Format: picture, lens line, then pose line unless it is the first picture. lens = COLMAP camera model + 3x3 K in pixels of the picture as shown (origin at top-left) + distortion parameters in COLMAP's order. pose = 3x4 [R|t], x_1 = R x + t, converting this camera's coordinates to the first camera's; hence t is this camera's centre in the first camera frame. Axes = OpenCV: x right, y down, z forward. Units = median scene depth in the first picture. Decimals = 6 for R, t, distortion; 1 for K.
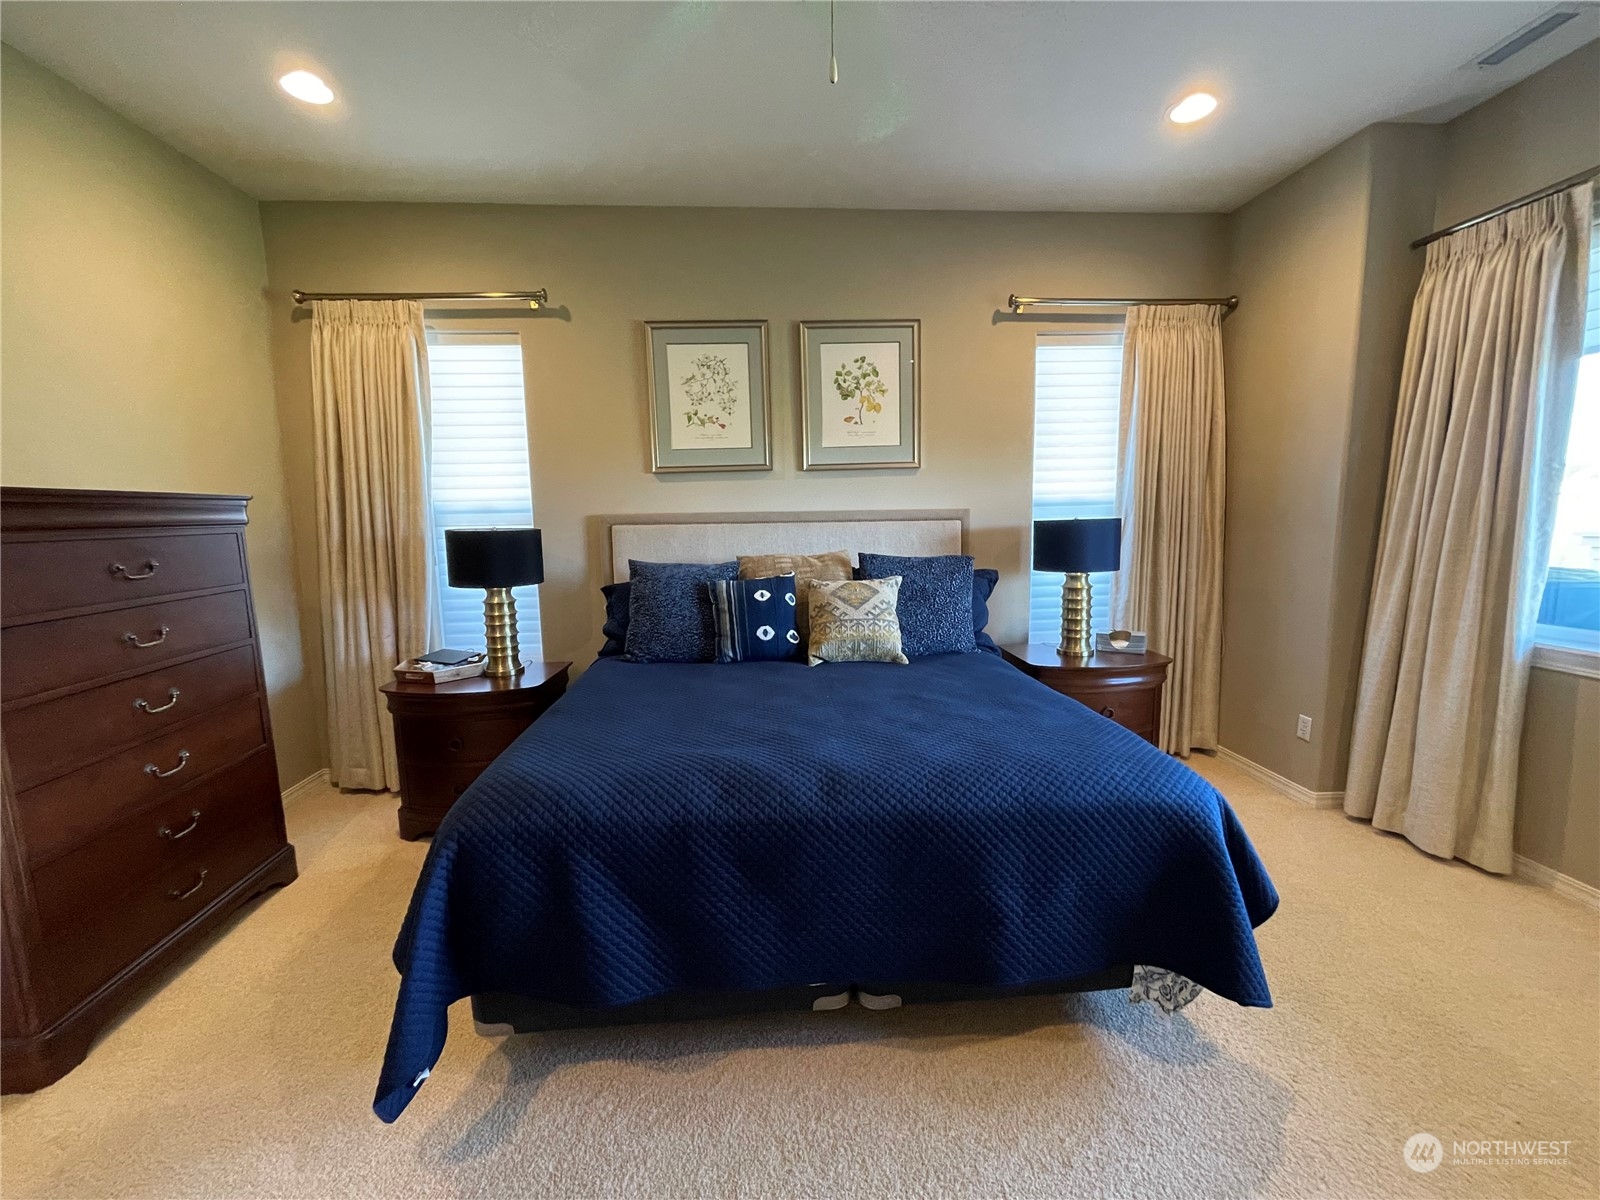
lens RADIAL K [[648.2, 0, 799.3], [0, 648.2, 602.4], [0, 0, 1]] dist [-0.001805, -0.000417]
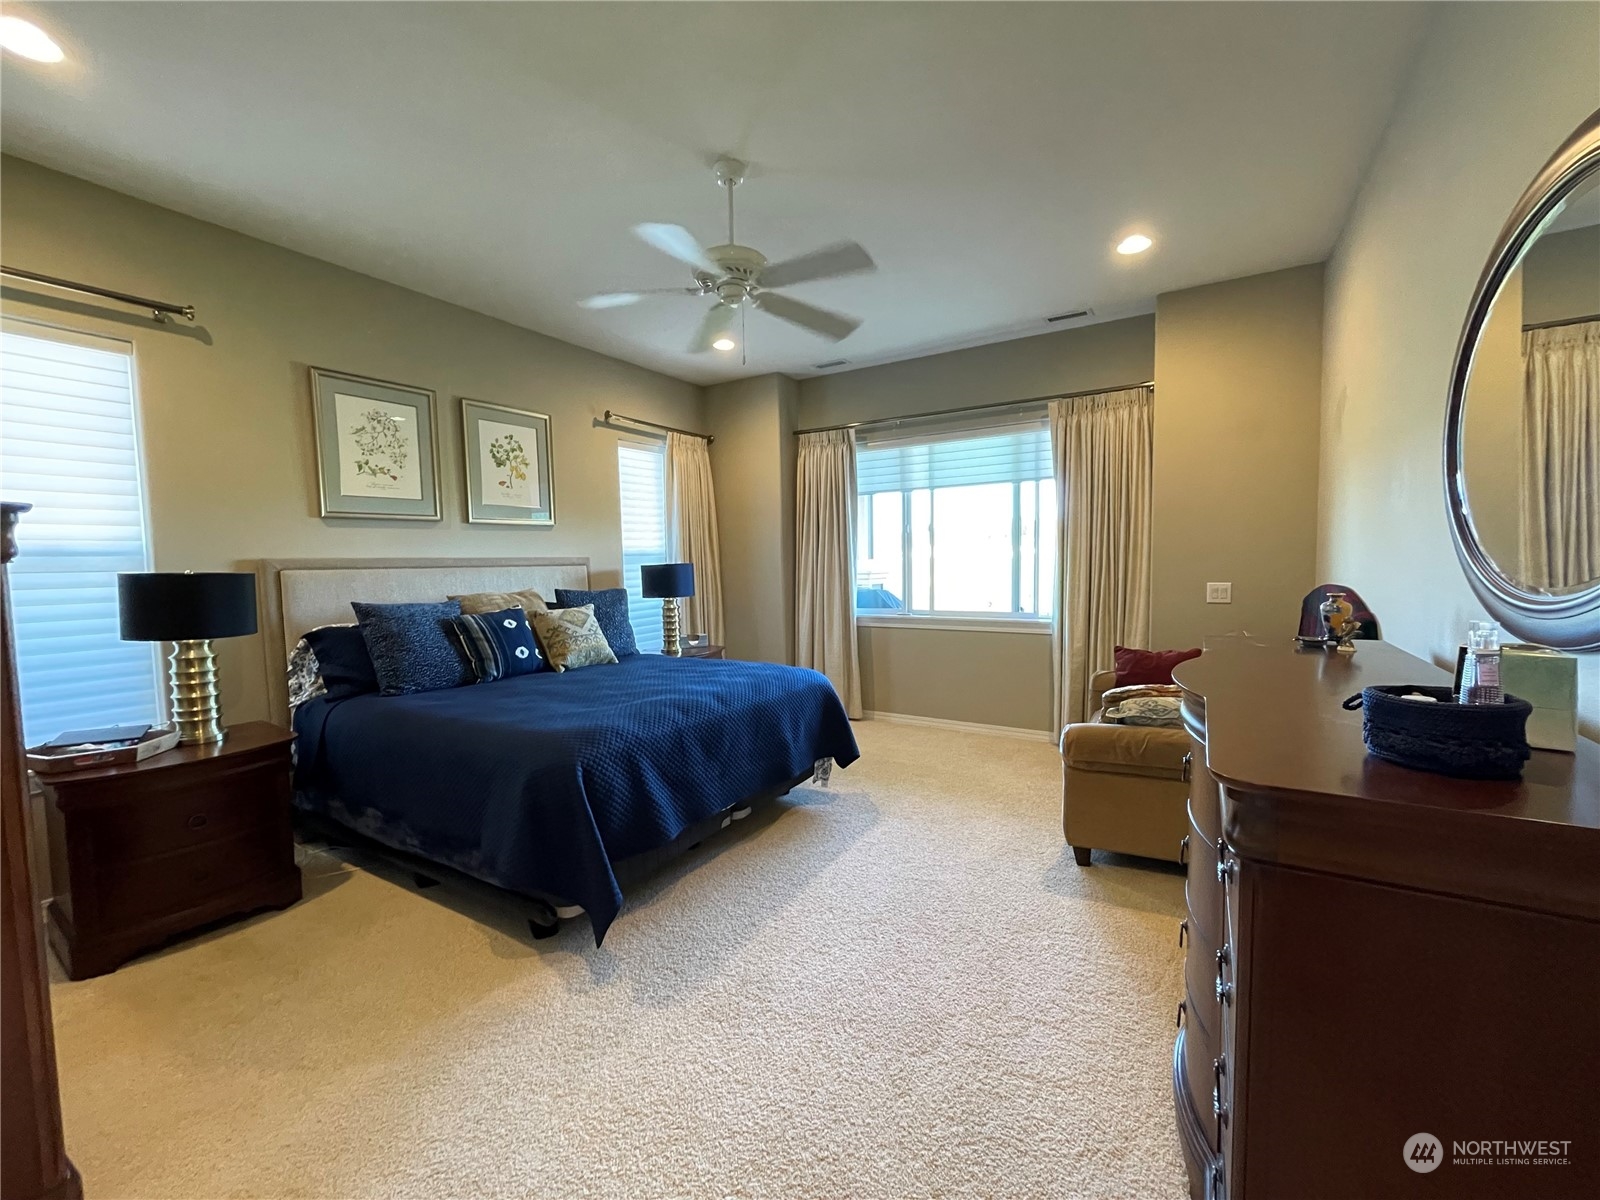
lens RADIAL K [[648.2, 0, 799.3], [0, 648.2, 602.4], [0, 0, 1]] dist [-0.001805, -0.000417]
pose [[0.582418, -0.045982, 0.811588, -0.629564], [0.115671, 0.992927, -0.026753, 0.039224], [-0.804617, 0.109459, 0.583618, -0.143096]]
